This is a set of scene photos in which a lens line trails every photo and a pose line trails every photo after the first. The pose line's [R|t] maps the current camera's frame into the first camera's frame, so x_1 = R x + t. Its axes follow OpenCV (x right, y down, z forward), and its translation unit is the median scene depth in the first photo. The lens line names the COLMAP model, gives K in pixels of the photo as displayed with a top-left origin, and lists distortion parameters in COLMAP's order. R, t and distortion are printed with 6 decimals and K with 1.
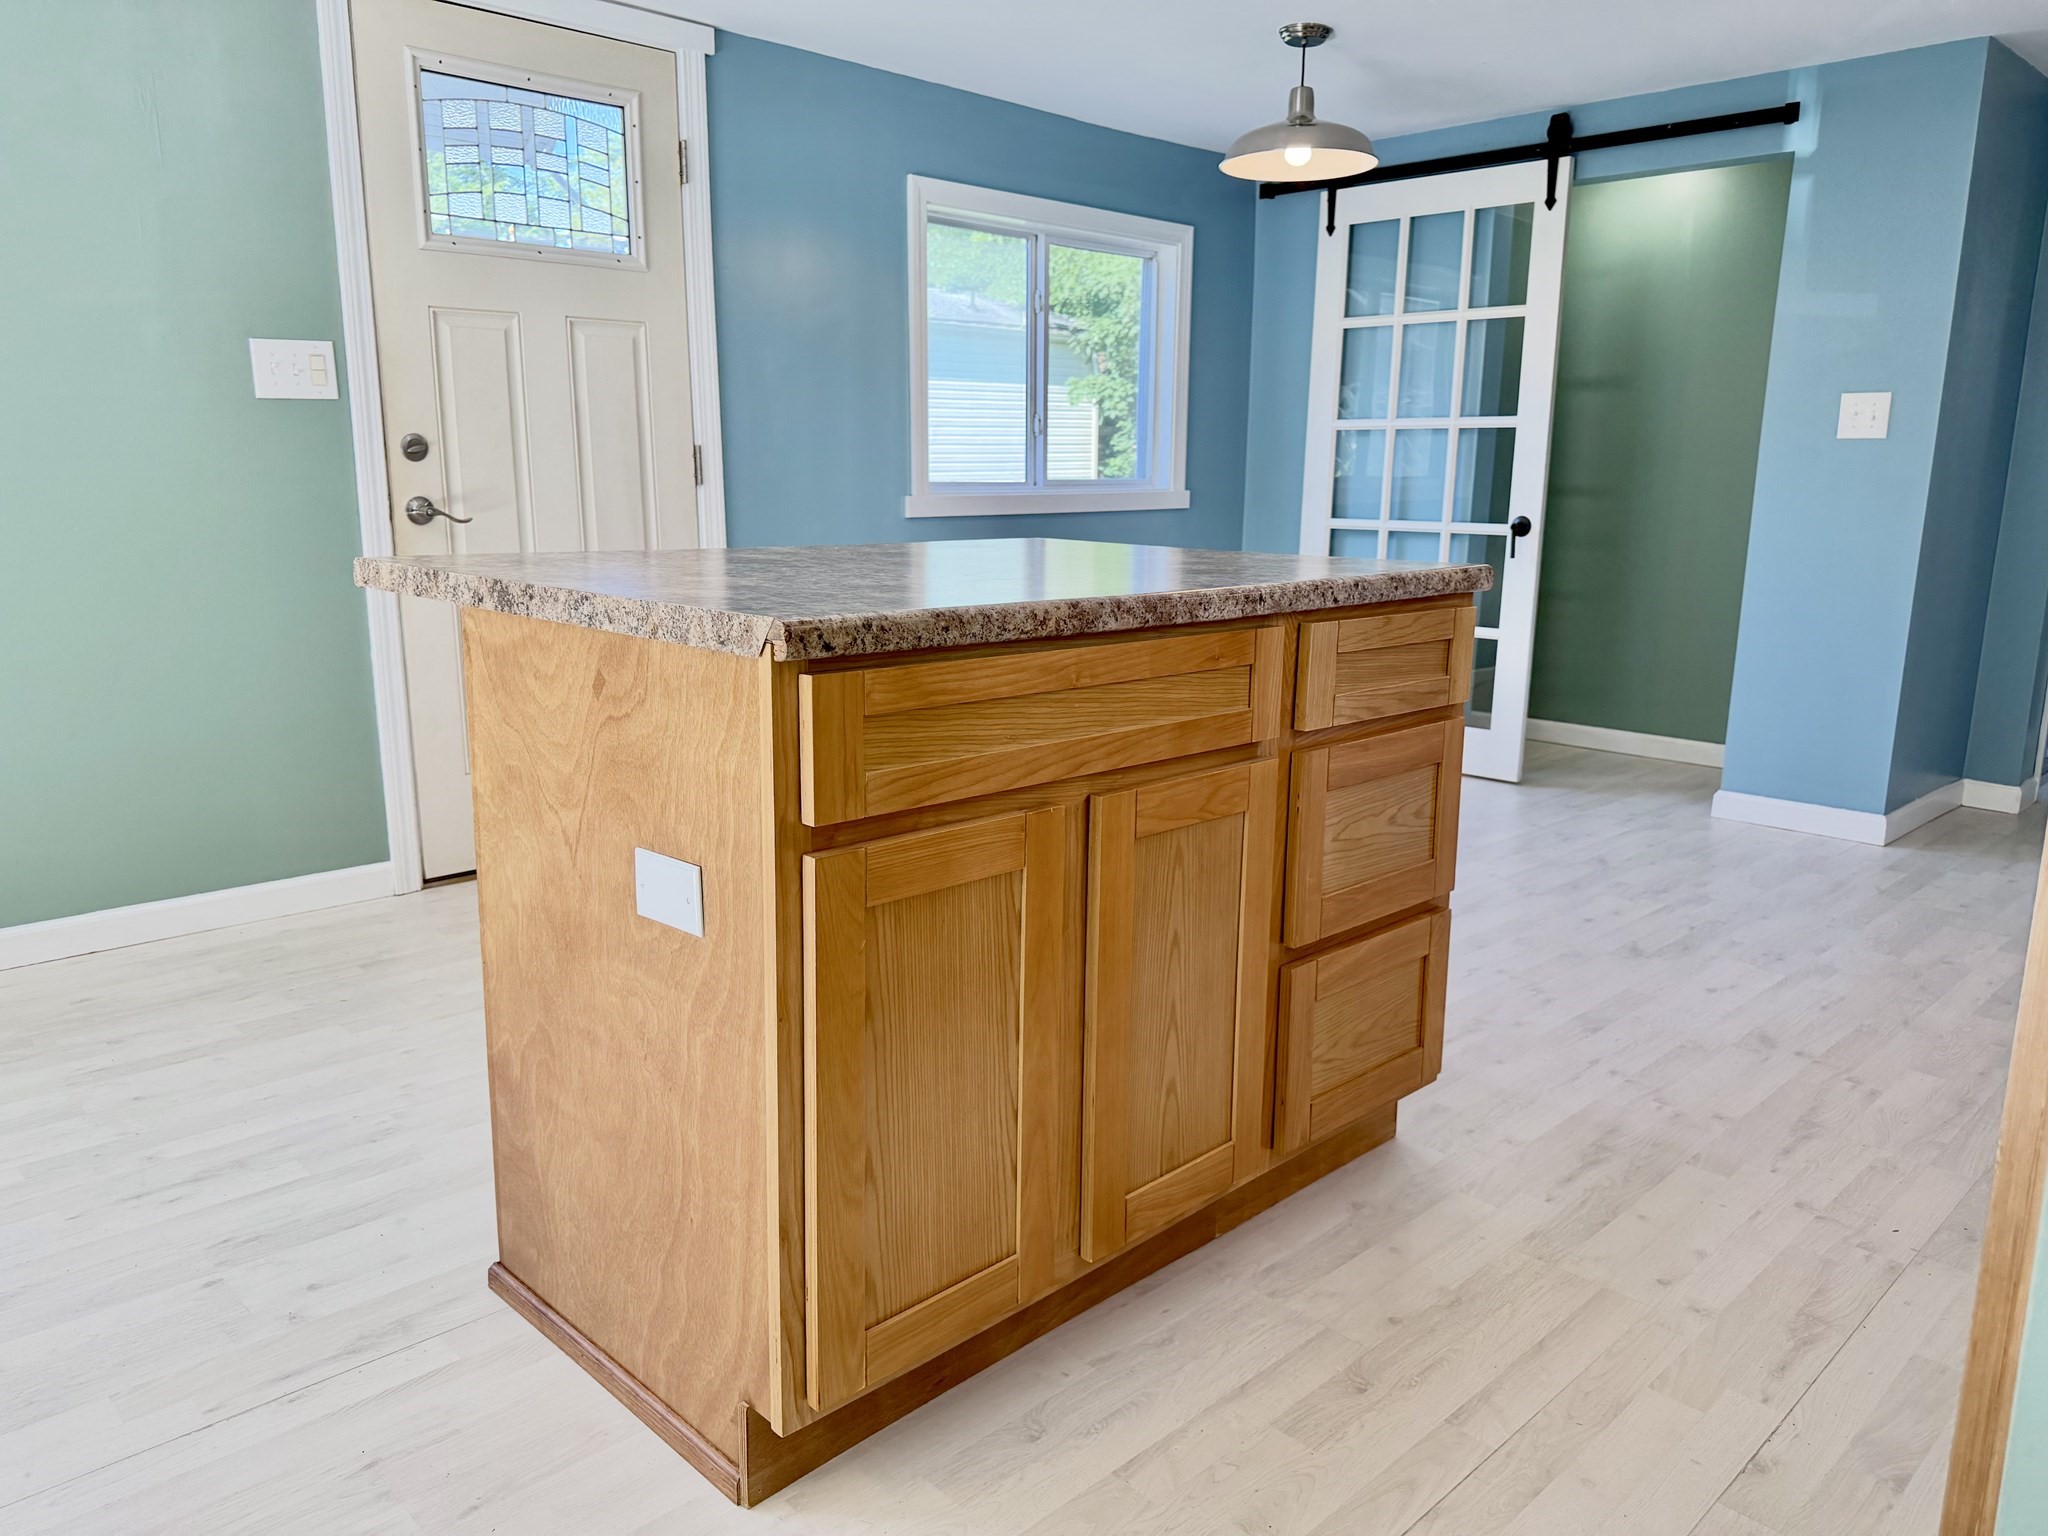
lens RADIAL K [[1466.2, 0, 1008.0], [0, 1466.2, 767.4], [0, 0, 1]] dist [0.011284, -0.007830]
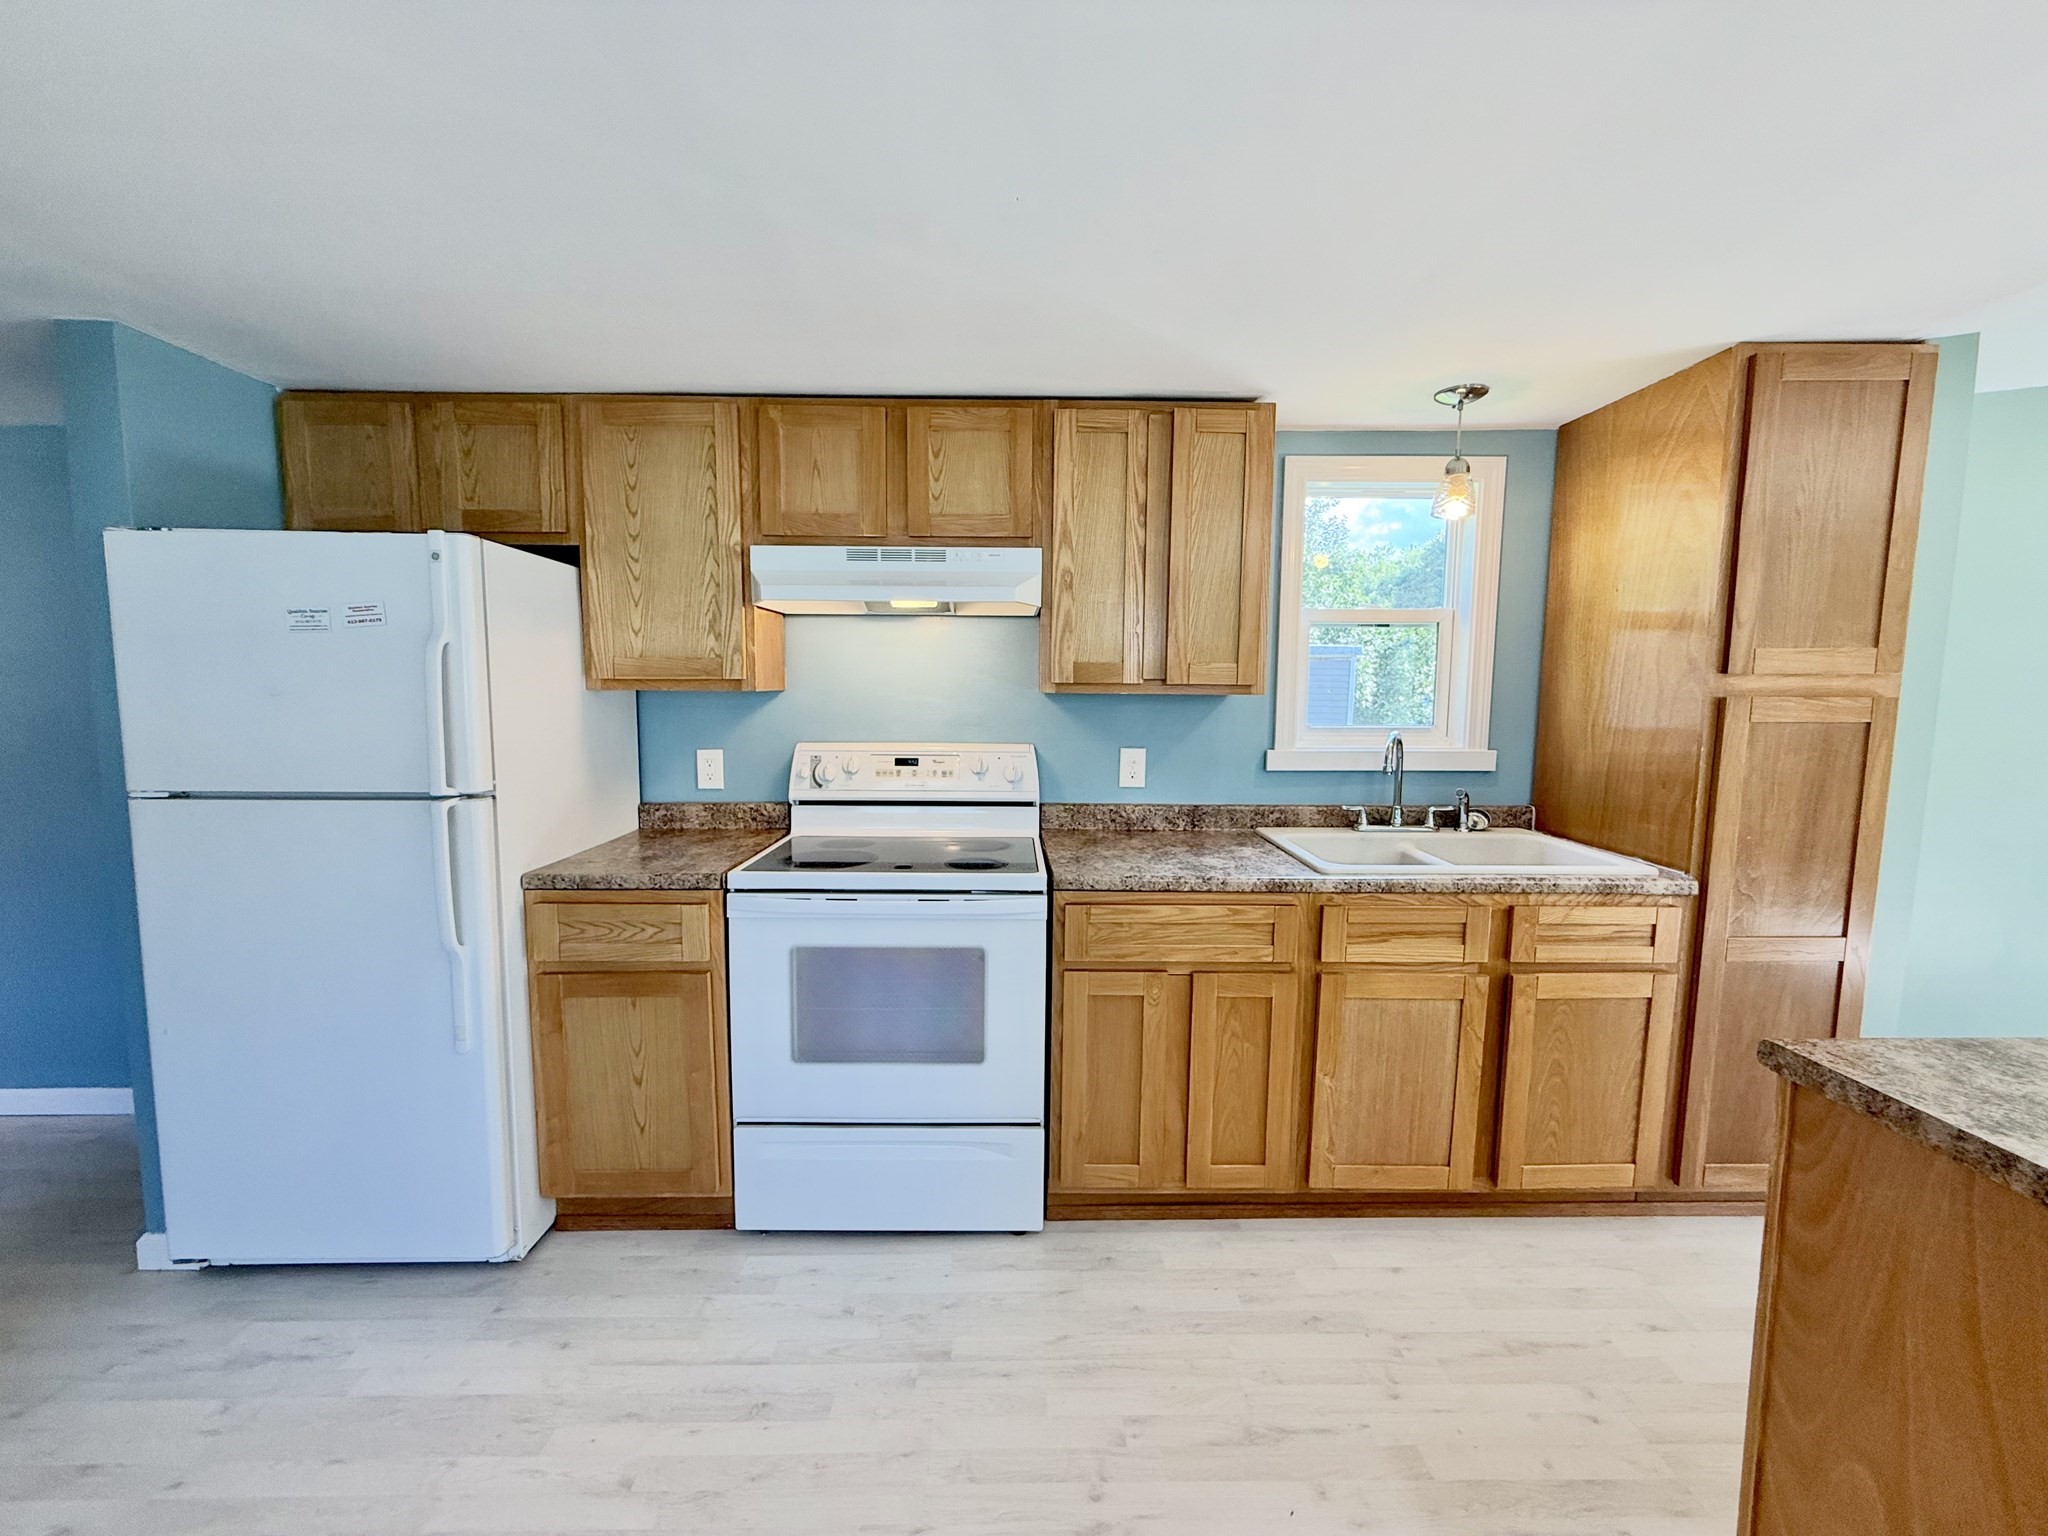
lens RADIAL K [[815.6, 0, 1020.6], [0, 815.6, 765.6], [0, 0, 1]] dist [0.000048, 0.000076]
pose [[-0.726075, -0.077225, 0.683266, 0.158549], [0.133209, 0.959052, 0.249950, -0.234709], [-0.674589, 0.272500, -0.686056, 0.773074]]
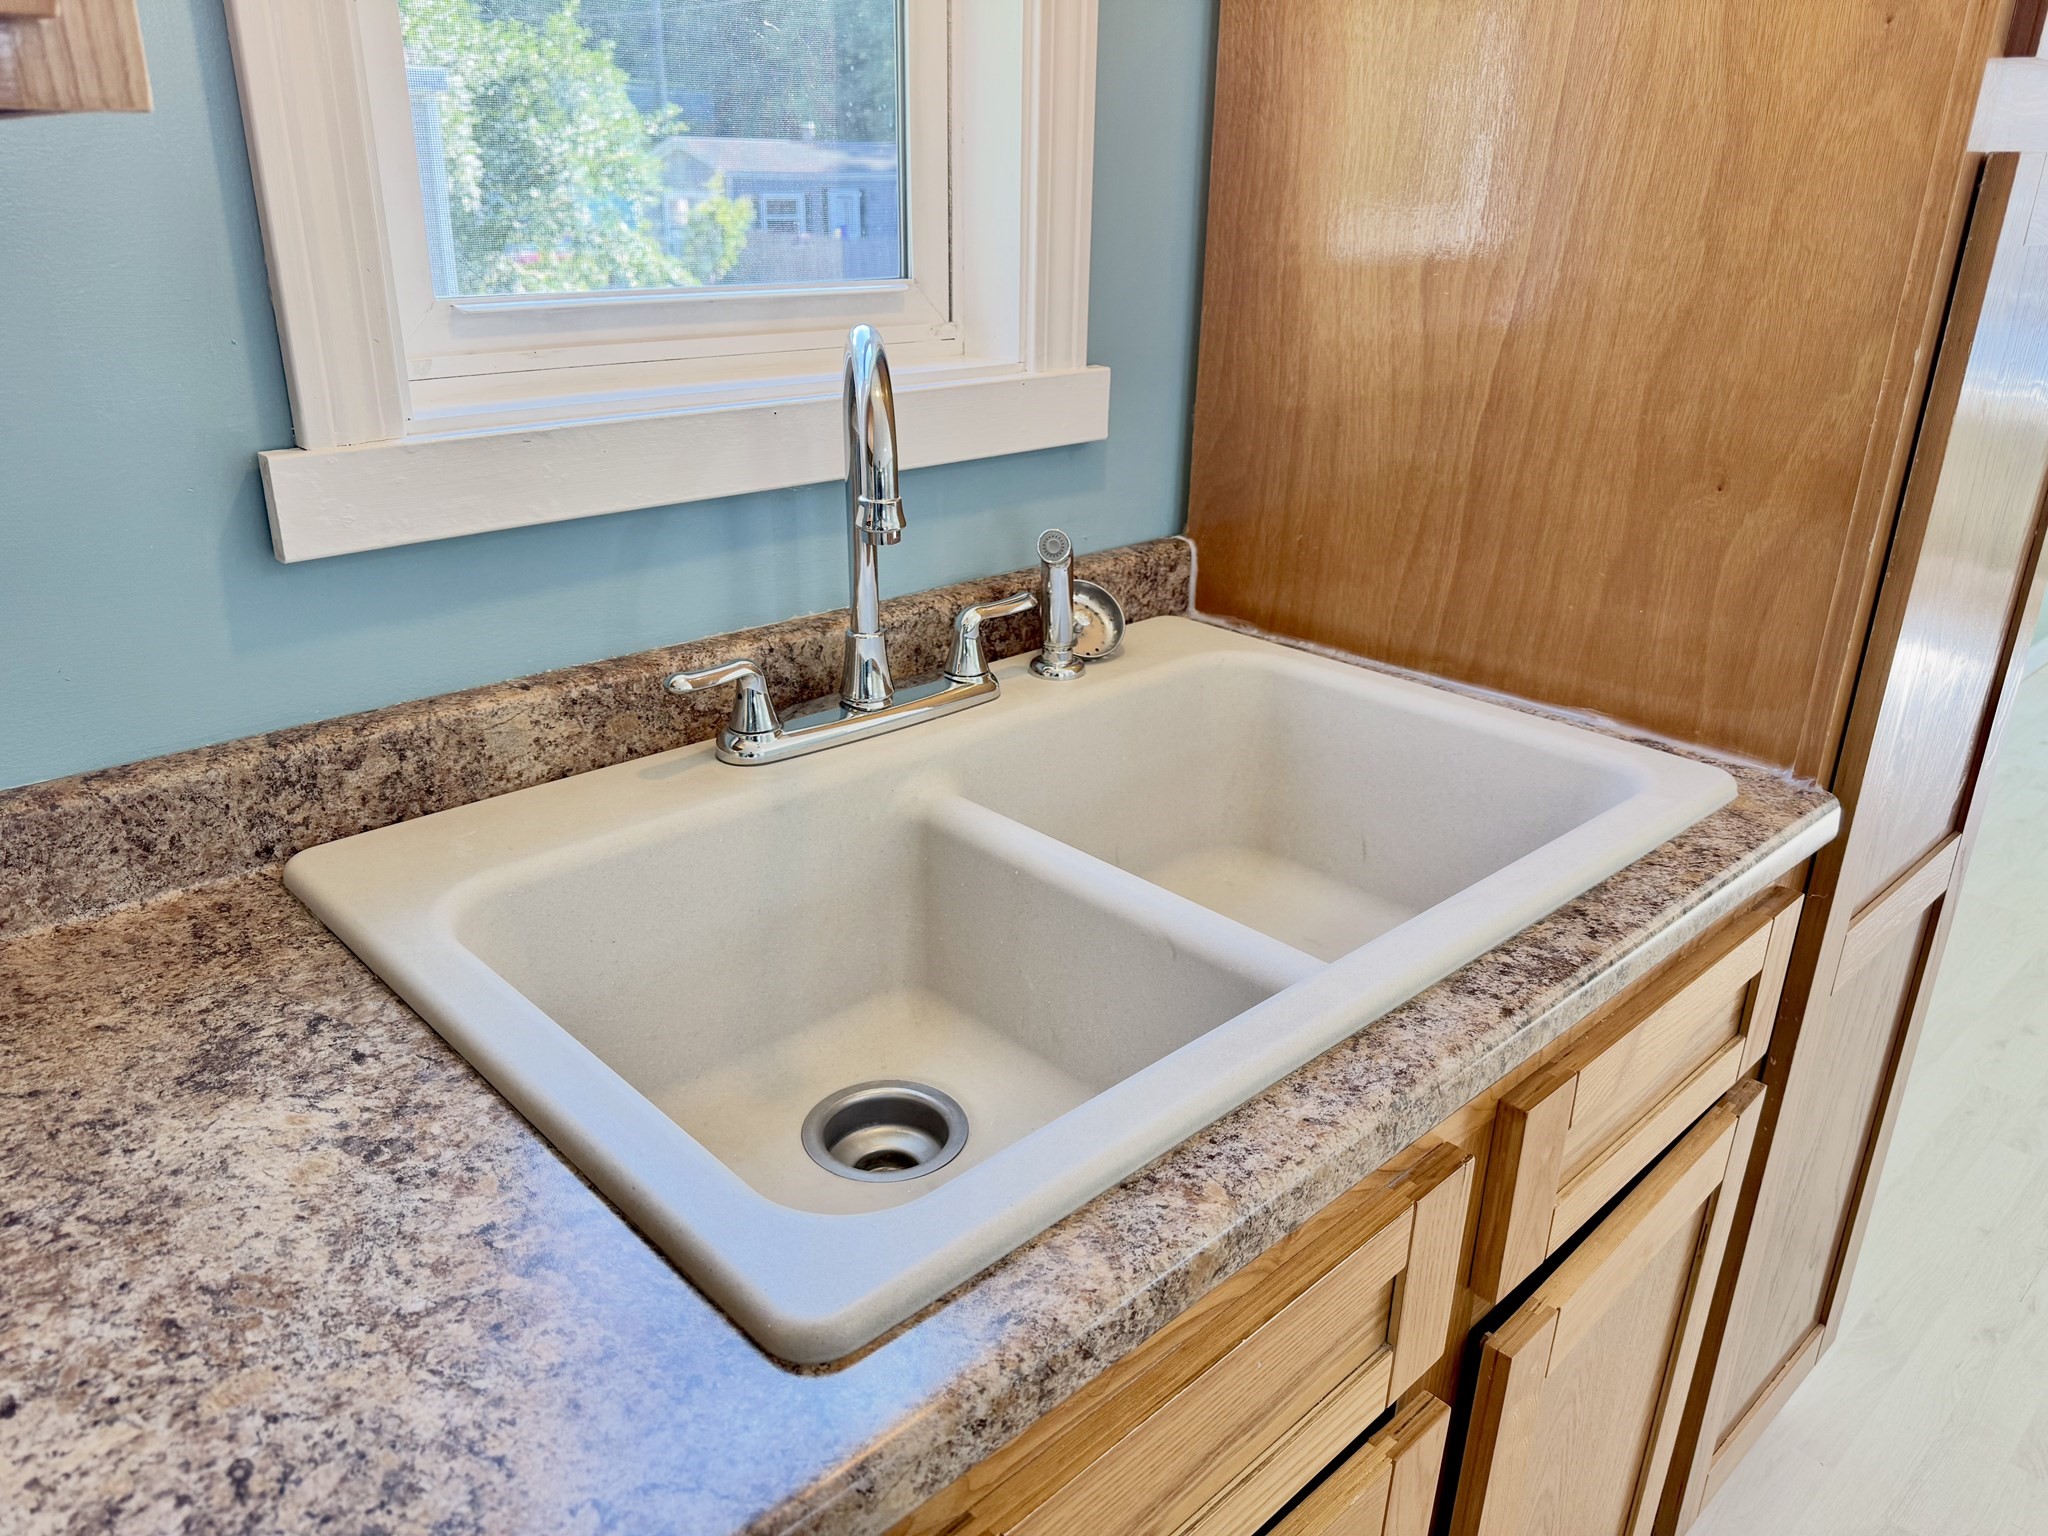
lens RADIAL K [[1466.2, 0, 1018.8], [0, 1466.2, 768.8], [0, 0, 1]] dist [0.011284, -0.007830]
pose [[-0.999683, -0.024489, 0.005862, 0.326569], [-0.017084, 0.830646, 0.556539, -0.152333], [-0.018498, 0.556263, -0.830801, 0.436173]]
